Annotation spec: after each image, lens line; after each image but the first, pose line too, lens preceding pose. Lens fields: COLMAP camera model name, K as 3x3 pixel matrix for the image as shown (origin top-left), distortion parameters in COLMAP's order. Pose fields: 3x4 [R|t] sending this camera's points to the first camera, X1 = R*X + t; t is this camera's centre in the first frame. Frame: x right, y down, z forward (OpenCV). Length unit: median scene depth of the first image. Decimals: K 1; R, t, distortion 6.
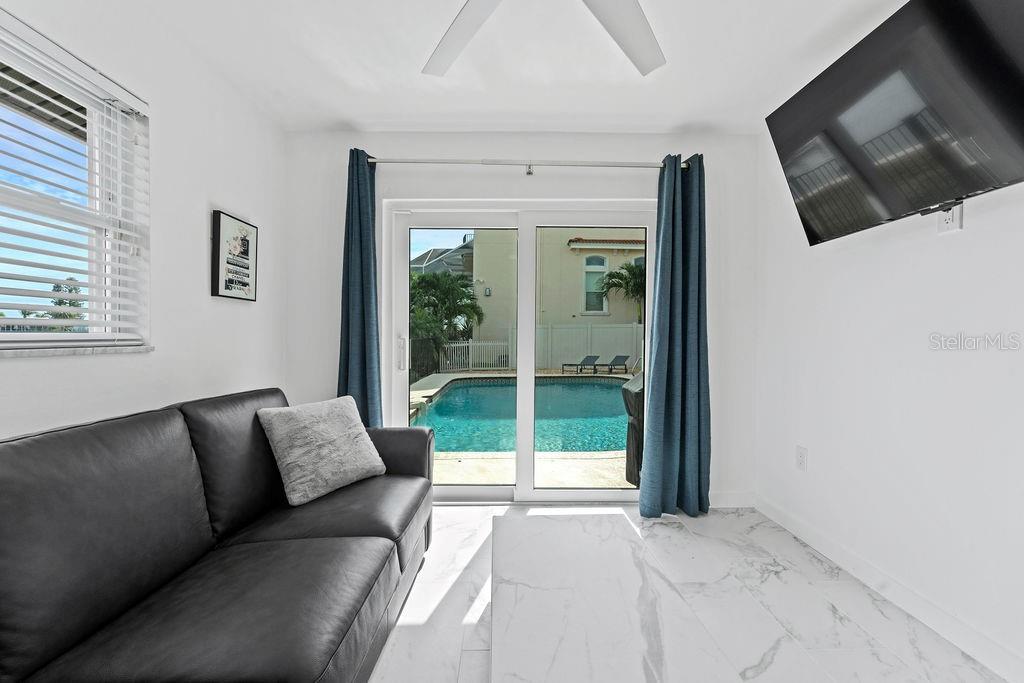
lens RADIAL K [[411.6, 0, 512.0], [0, 411.6, 341.5], [0, 0, 1]] dist [0.000206, 0.000086]
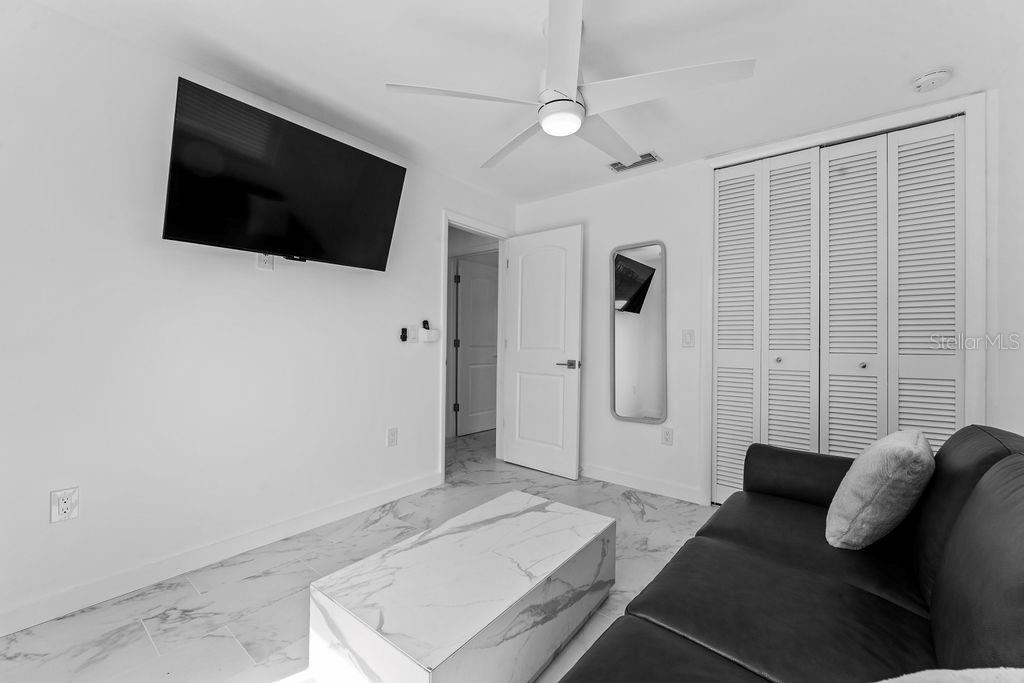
lens RADIAL K [[411.6, 0, 512.0], [0, 411.6, 341.5], [0, 0, 1]] dist [0.000206, 0.000086]
pose [[-0.769293, -0.013623, 0.638751, -0.533003], [-0.008343, 0.999902, 0.011278, -0.030119], [-0.638842, 0.003347, -0.769331, 1.506934]]
